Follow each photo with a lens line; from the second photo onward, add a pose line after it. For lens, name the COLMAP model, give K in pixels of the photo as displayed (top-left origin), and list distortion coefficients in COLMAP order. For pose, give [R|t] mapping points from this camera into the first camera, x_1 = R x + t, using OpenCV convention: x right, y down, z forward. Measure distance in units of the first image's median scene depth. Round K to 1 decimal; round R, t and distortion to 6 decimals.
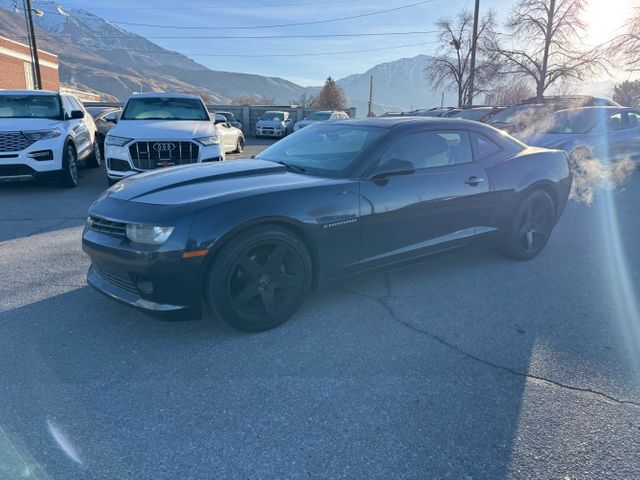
lens RADIAL K [[445.9, 0, 318.9], [0, 445.9, 241.1], [0, 0, 1]] dist [0.015260, -0.026609]
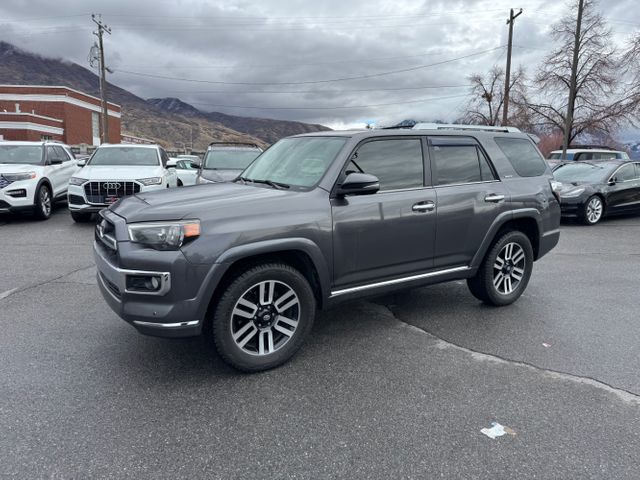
lens RADIAL K [[445.9, 0, 318.7], [0, 445.9, 241.1], [0, 0, 1]] dist [0.015260, -0.026609]
pose [[0.996262, 0.023322, -0.083177, 0.005381], [-0.031094, 0.995143, -0.093402, 0.008331], [0.080595, 0.095639, 0.992148, -0.046458]]
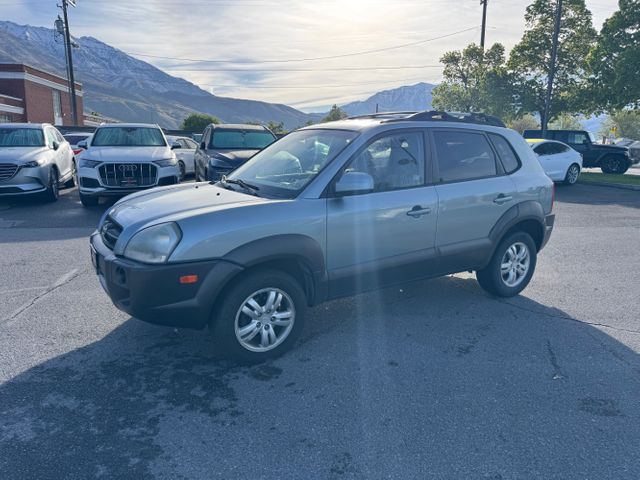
lens RADIAL K [[445.9, 0, 319.9], [0, 445.9, 239.6], [0, 0, 1]] dist [0.015260, -0.026609]
pose [[0.999980, 0.006202, -0.000941, -0.039102], [-0.006245, 0.998386, -0.056447, 0.010149], [0.000589, 0.056452, 0.998405, -0.051080]]
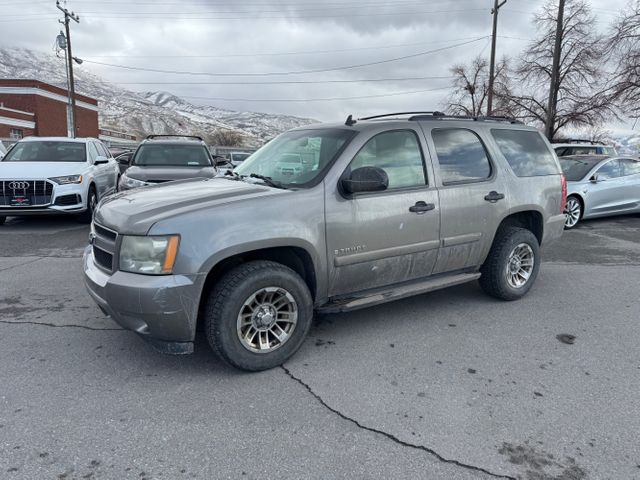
lens RADIAL K [[445.9, 0, 319.2], [0, 445.9, 241.8], [0, 0, 1]] dist [0.015260, -0.026609]
pose [[0.997503, 0.020950, -0.067446, 0.039694], [-0.026368, 0.996407, -0.080483, -0.004413], [0.065518, 0.082061, 0.994471, -0.004498]]
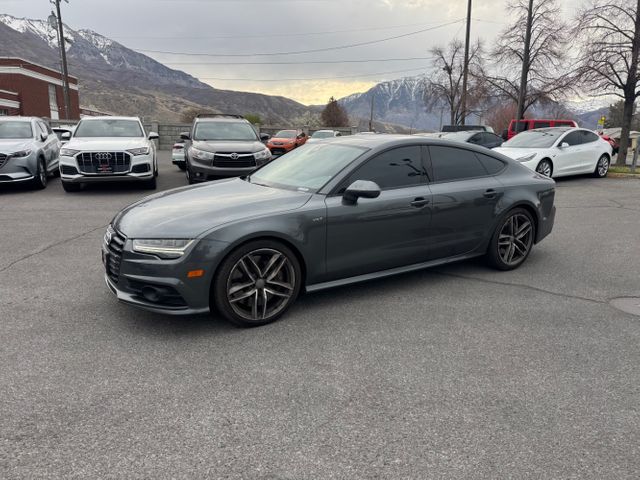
lens RADIAL K [[445.9, 0, 318.7], [0, 445.9, 239.7], [0, 0, 1]] dist [0.015260, -0.026609]
pose [[0.999982, 0.001313, -0.005798, -0.004608], [-0.001542, 0.999208, -0.039753, 0.021276], [0.005741, 0.039761, 0.999193, -0.083203]]
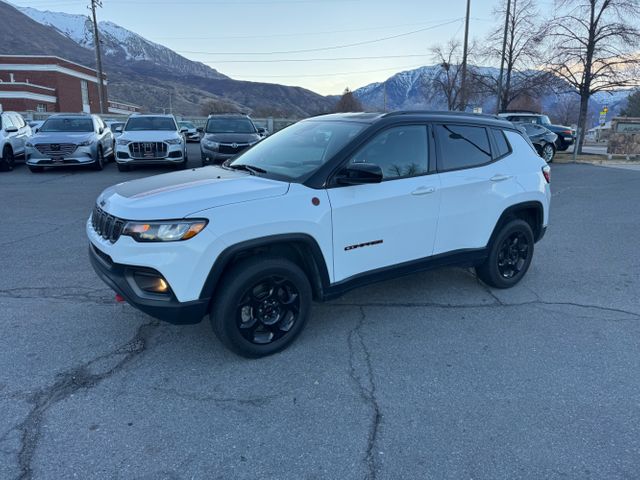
lens RADIAL K [[445.9, 0, 317.5], [0, 445.9, 239.1], [0, 0, 1]] dist [0.015260, -0.026609]
pose [[0.998921, 0.009162, -0.045529, 0.023414], [-0.010130, 0.999727, -0.021077, 0.049397], [0.045324, 0.021516, 0.998741, -0.197866]]
